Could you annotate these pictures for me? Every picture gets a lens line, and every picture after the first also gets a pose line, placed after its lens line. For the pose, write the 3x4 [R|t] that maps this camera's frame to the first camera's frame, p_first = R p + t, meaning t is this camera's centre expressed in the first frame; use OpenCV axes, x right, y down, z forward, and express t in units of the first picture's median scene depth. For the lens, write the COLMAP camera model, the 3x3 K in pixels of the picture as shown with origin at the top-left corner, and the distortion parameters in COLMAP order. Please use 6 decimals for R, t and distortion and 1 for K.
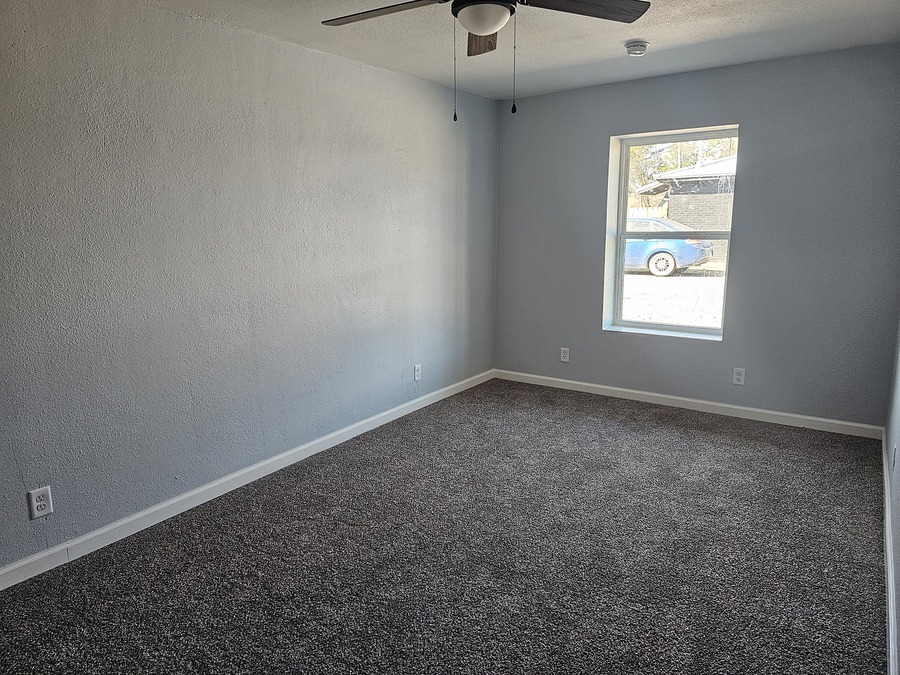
lens RADIAL K [[604.5, 0, 449.0], [0, 604.5, 331.4], [0, 0, 1]] dist [0.038976, -0.012034]
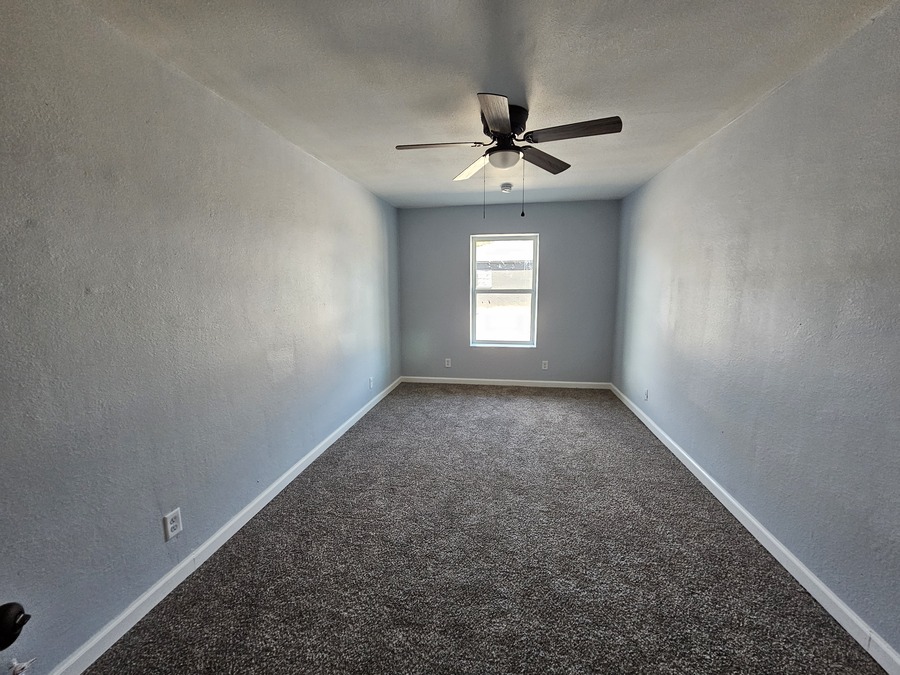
lens RADIAL K [[369.3, 0, 451.1], [0, 369.3, 342.3], [0, 0, 1]] dist [-0.000992, -0.000083]
pose [[0.899733, -0.061836, 0.432038, -0.305037], [0.074803, 0.997113, -0.013067, -0.005630], [-0.429983, 0.044074, 0.901761, 0.096600]]
